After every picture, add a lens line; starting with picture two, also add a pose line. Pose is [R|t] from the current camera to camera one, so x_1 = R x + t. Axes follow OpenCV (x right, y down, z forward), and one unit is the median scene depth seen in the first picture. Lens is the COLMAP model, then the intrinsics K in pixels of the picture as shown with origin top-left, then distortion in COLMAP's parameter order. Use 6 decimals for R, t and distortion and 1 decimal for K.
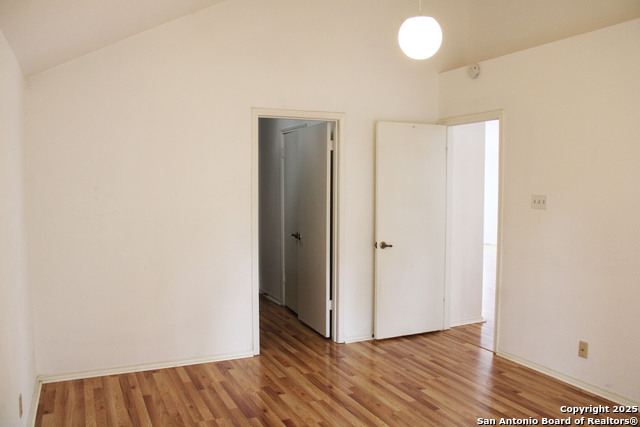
lens RADIAL K [[534.4, 0, 320.0], [0, 534.4, 213.6], [0, 0, 1]] dist [-0.150127, 0.119960]
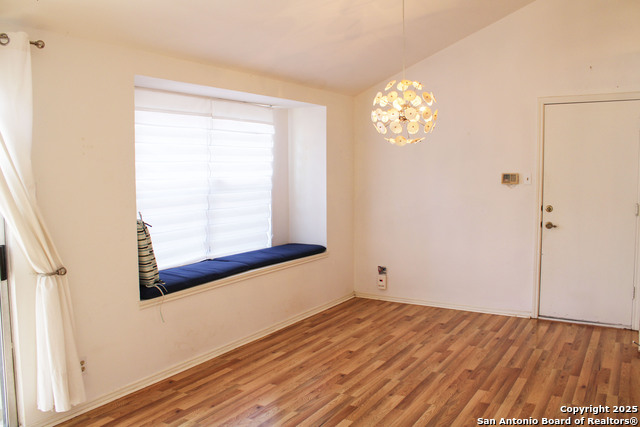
lens RADIAL K [[534.4, 0, 319.8], [0, 534.4, 211.9], [0, 0, 1]] dist [-0.150127, 0.119960]
pose [[-0.551578, -0.062889, 0.831749, -0.871876], [0.048306, 0.993072, 0.107120, -0.096260], [-0.832724, 0.099263, -0.544718, 1.926712]]
